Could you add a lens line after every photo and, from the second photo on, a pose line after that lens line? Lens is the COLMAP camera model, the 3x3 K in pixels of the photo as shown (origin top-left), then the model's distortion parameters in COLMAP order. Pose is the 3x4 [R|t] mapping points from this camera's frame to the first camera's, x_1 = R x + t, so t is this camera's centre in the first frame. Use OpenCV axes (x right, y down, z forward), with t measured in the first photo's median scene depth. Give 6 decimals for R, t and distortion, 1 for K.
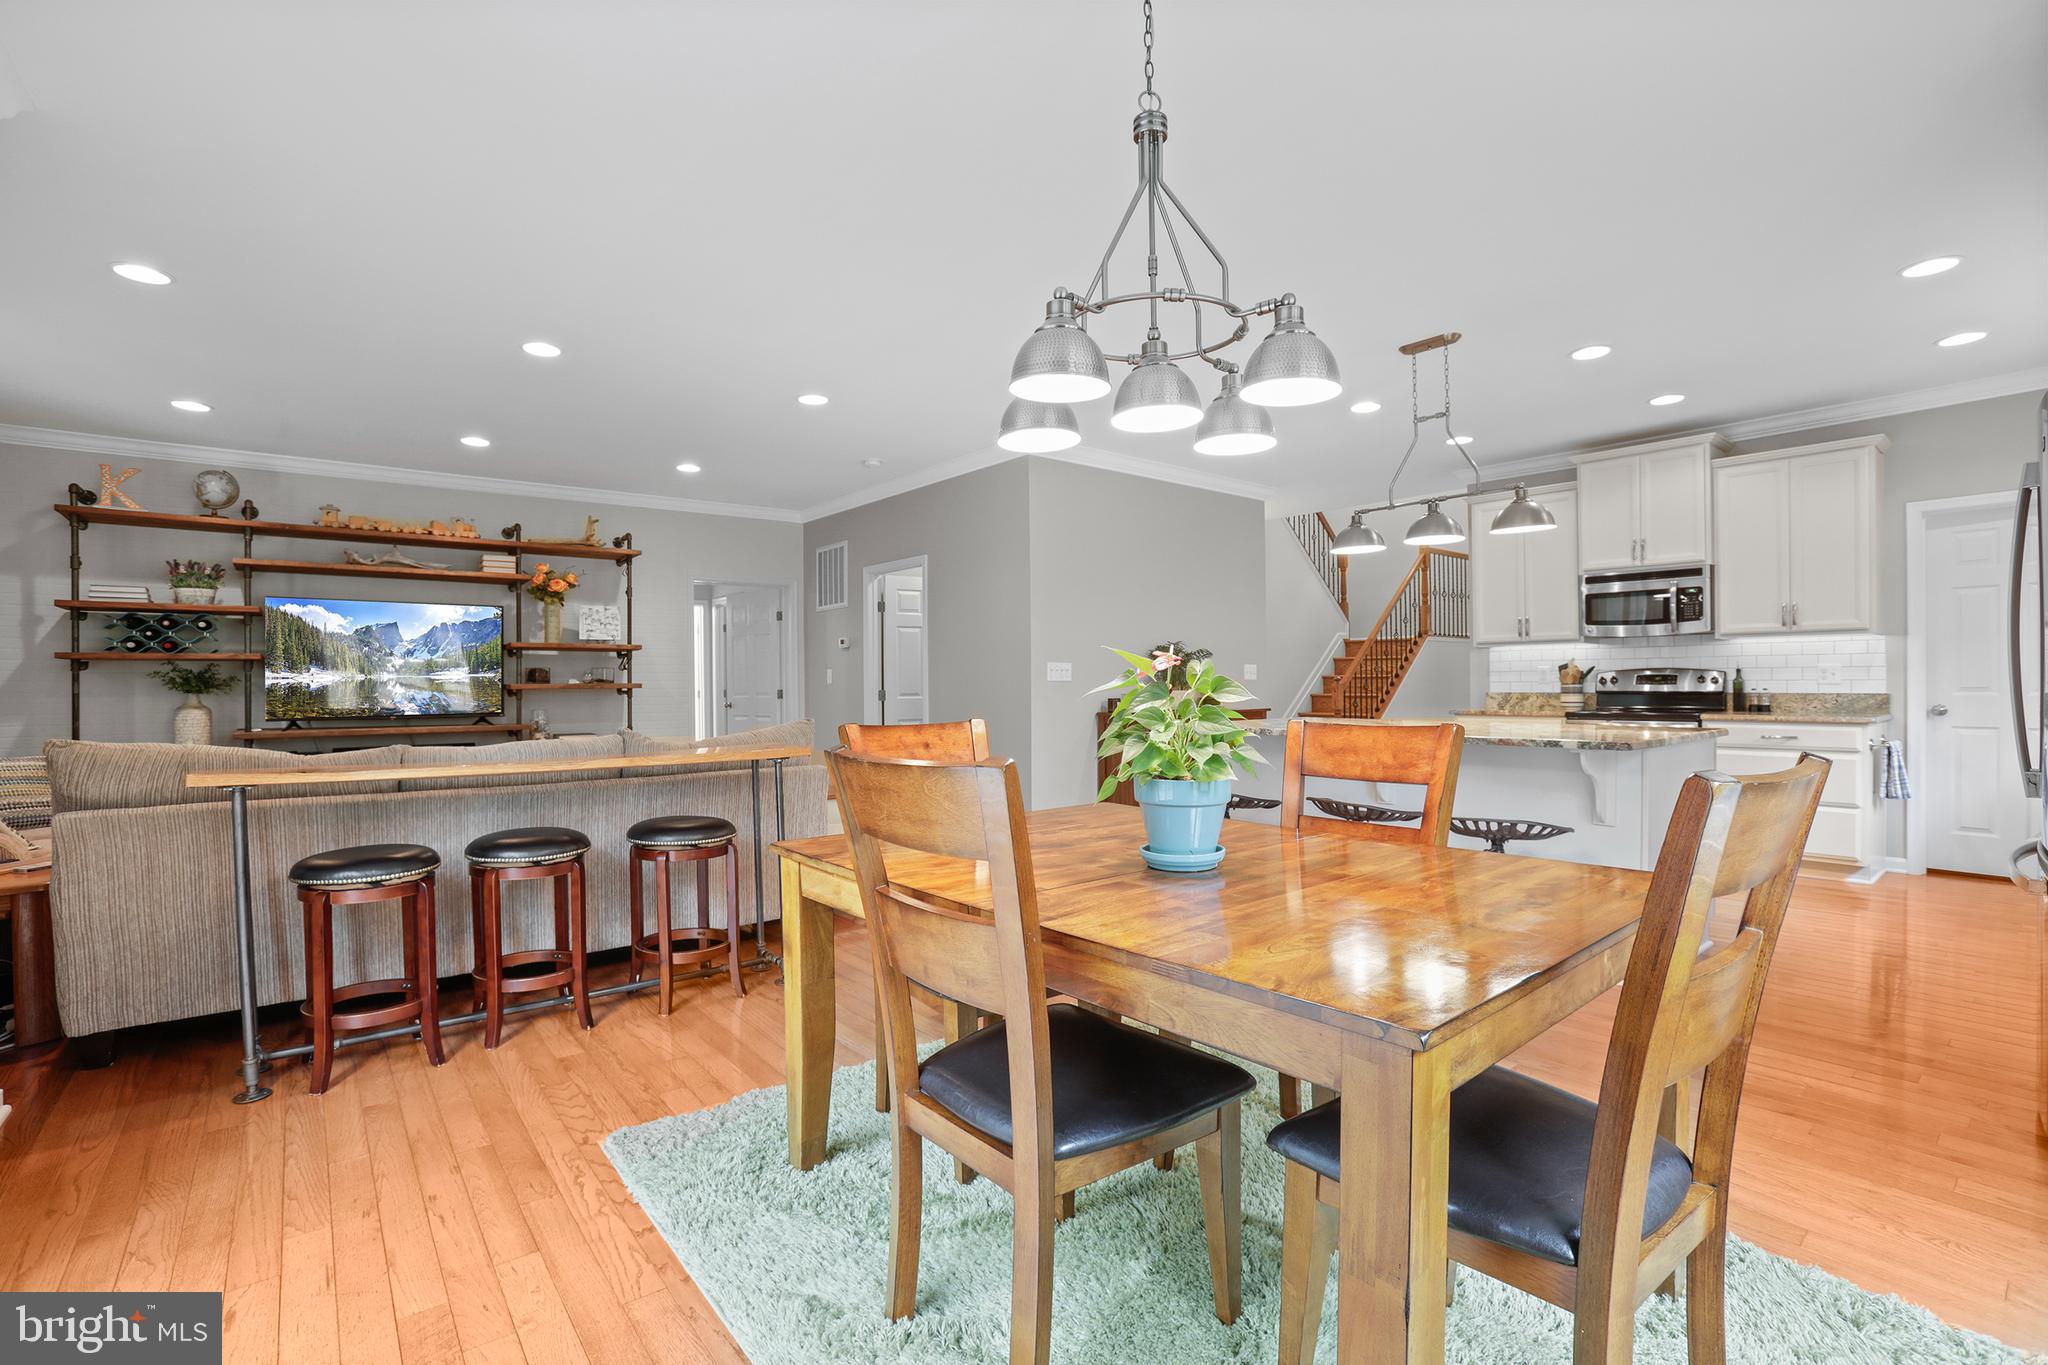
lens RADIAL K [[915.9, 0, 1025.3], [0, 915.9, 686.1], [0, 0, 1]] dist [-0.042700, -0.000108]
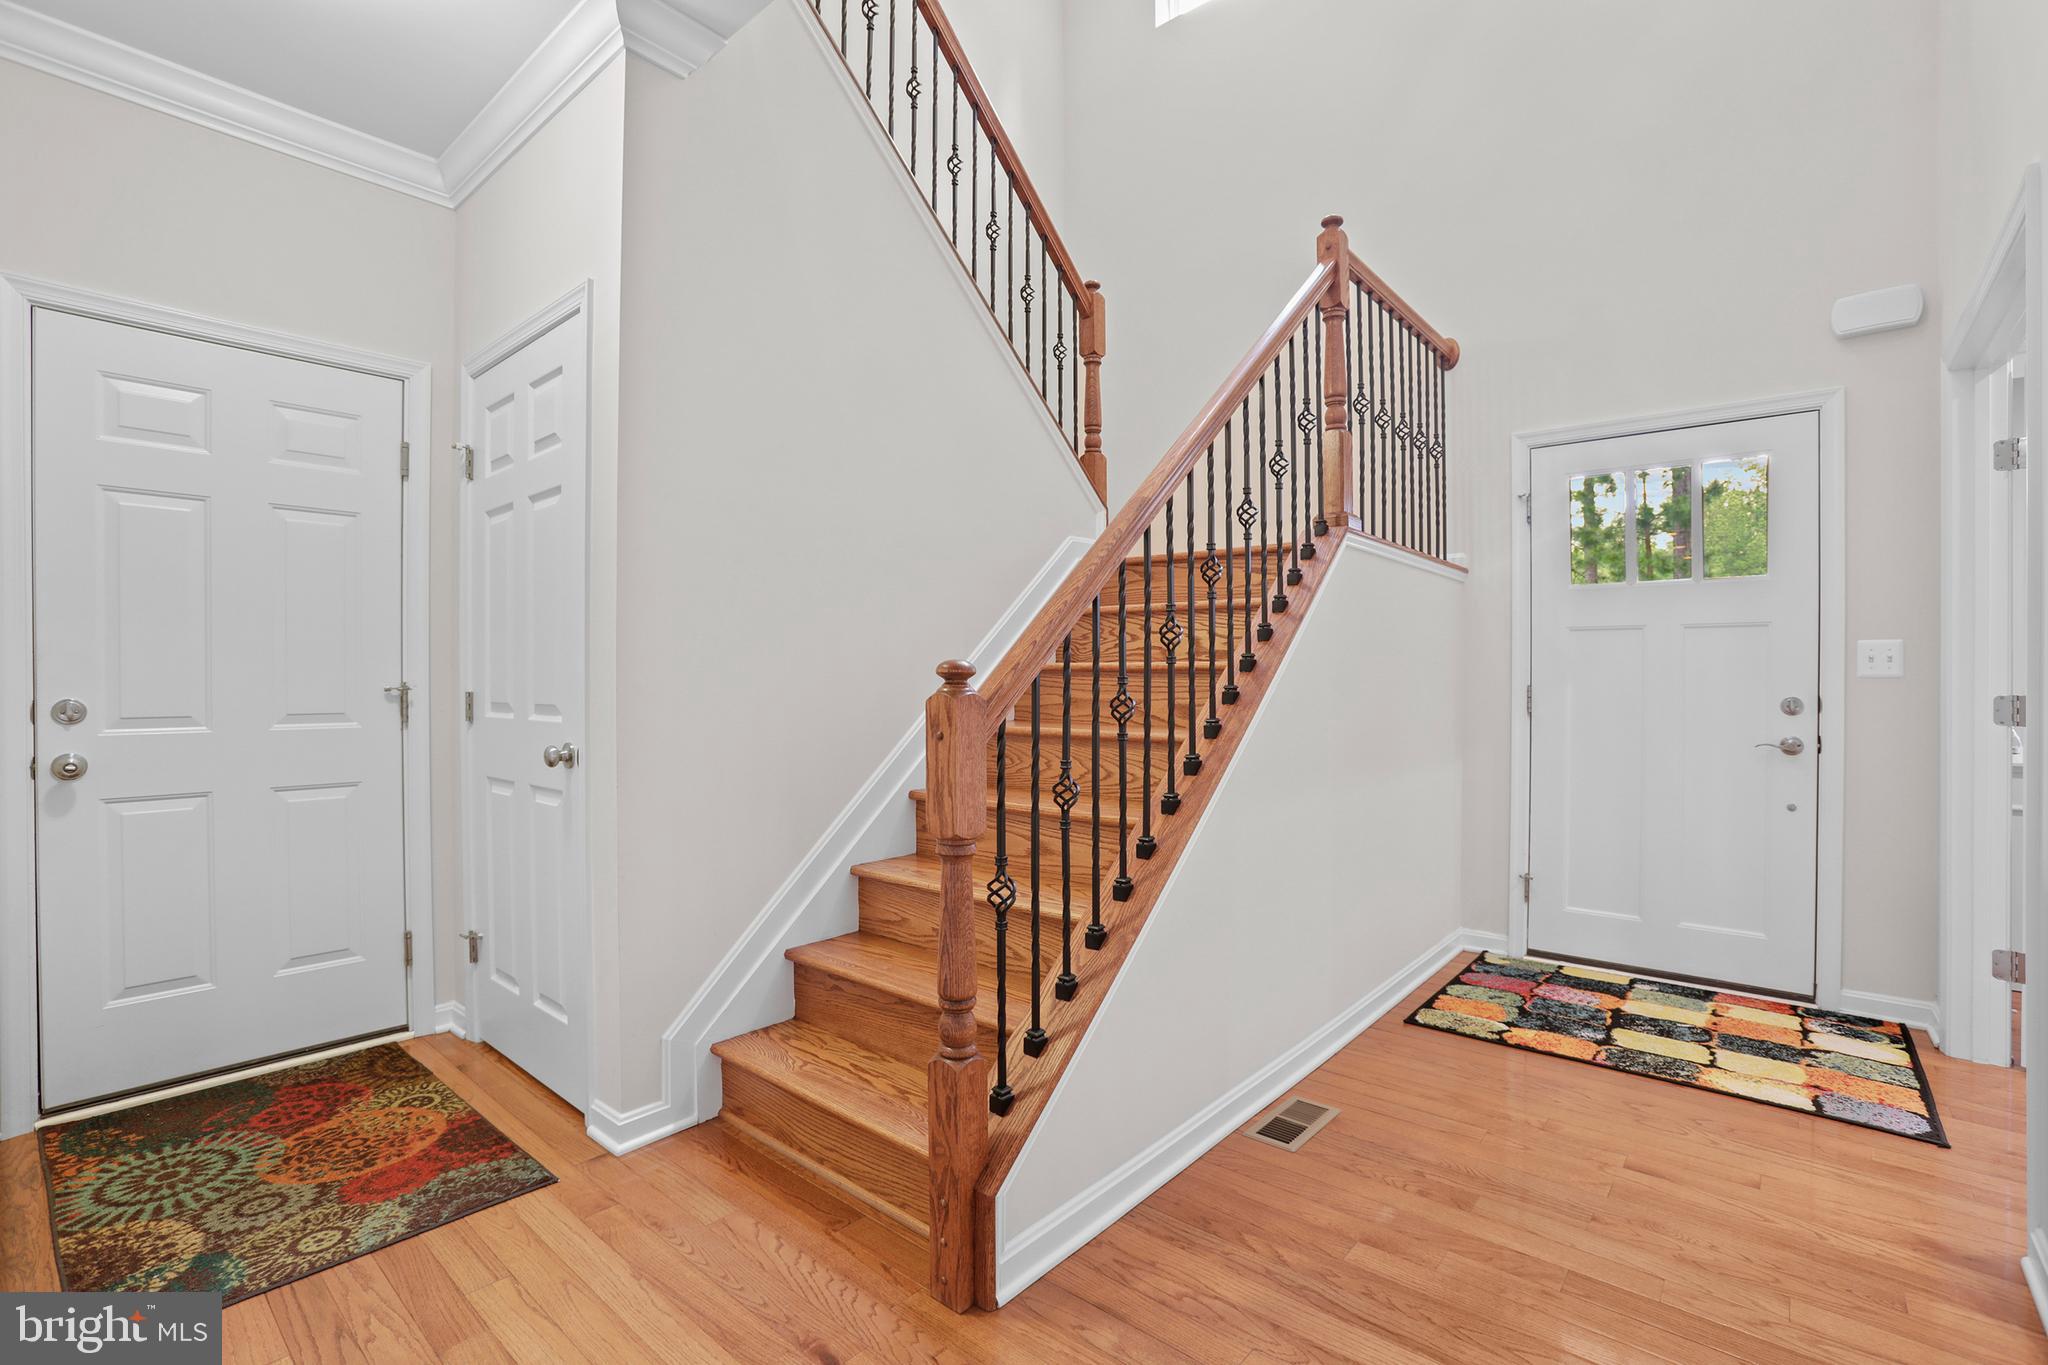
lens RADIAL K [[915.9, 0, 1026.6], [0, 915.9, 682.5], [0, 0, 1]] dist [-0.042700, -0.000108]
pose [[0.983930, 0.009690, 0.178290, 0.290987], [-0.008695, 0.999942, -0.006363, -0.003752], [-0.178341, 0.004711, 0.983957, 0.731915]]
